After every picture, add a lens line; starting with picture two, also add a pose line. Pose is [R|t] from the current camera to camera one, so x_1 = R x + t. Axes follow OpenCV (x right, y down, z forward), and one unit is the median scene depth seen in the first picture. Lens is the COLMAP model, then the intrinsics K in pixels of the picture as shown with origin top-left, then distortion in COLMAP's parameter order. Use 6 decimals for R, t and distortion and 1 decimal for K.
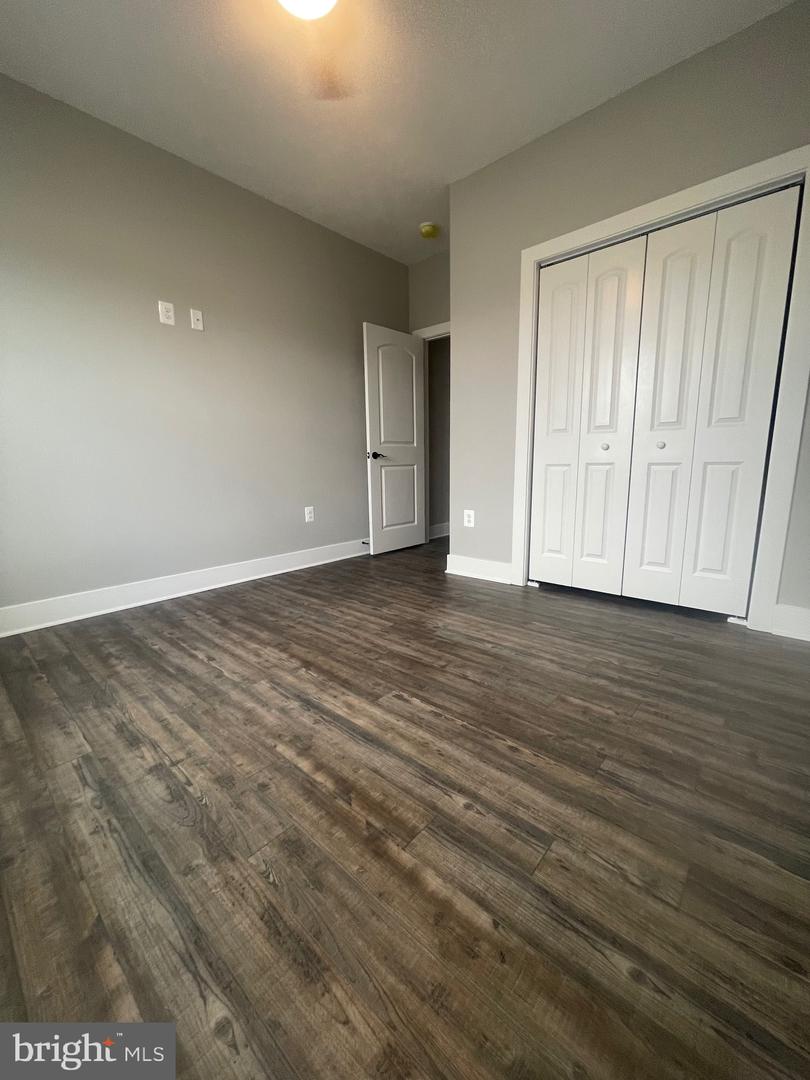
lens RADIAL K [[428.3, 0, 405.0], [0, 428.3, 540.0], [0, 0, 1]] dist [-0.001613, -0.000076]
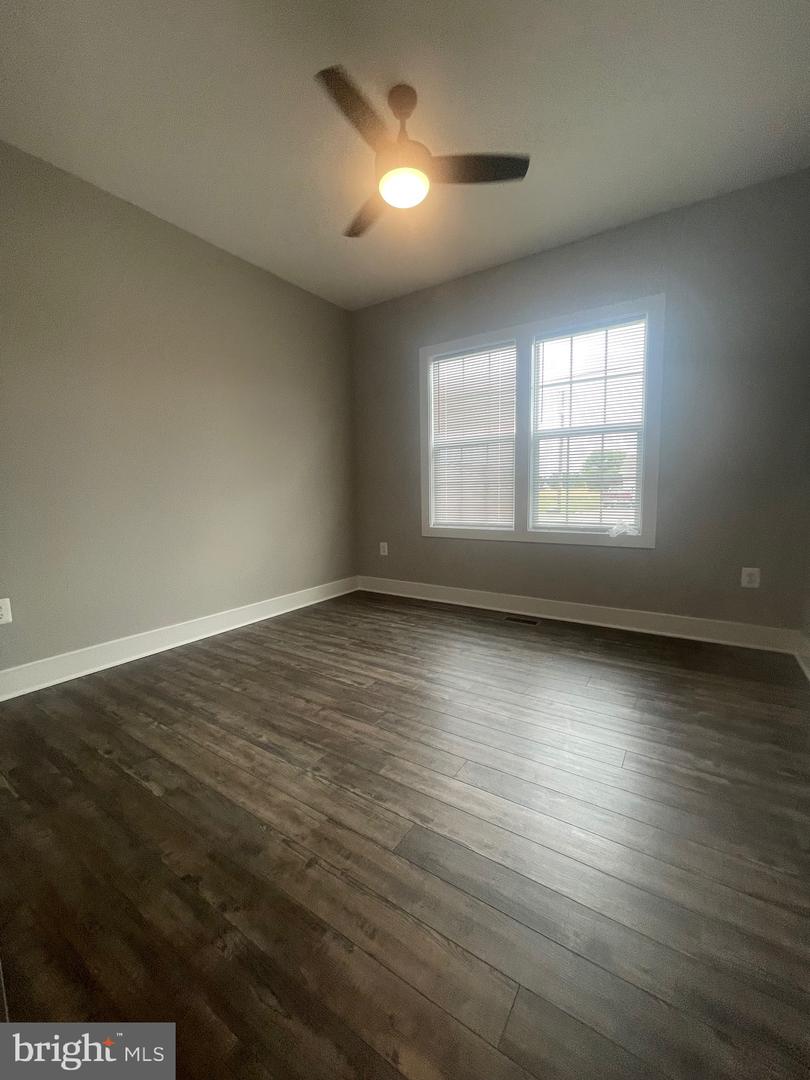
lens RADIAL K [[428.3, 0, 405.0], [0, 428.3, 540.0], [0, 0, 1]] dist [-0.001613, -0.000076]
pose [[-0.989284, 0.051853, -0.136486, 0.009901], [0.008673, 0.954028, 0.299591, -0.547802], [0.145746, 0.295197, -0.944255, 2.366716]]
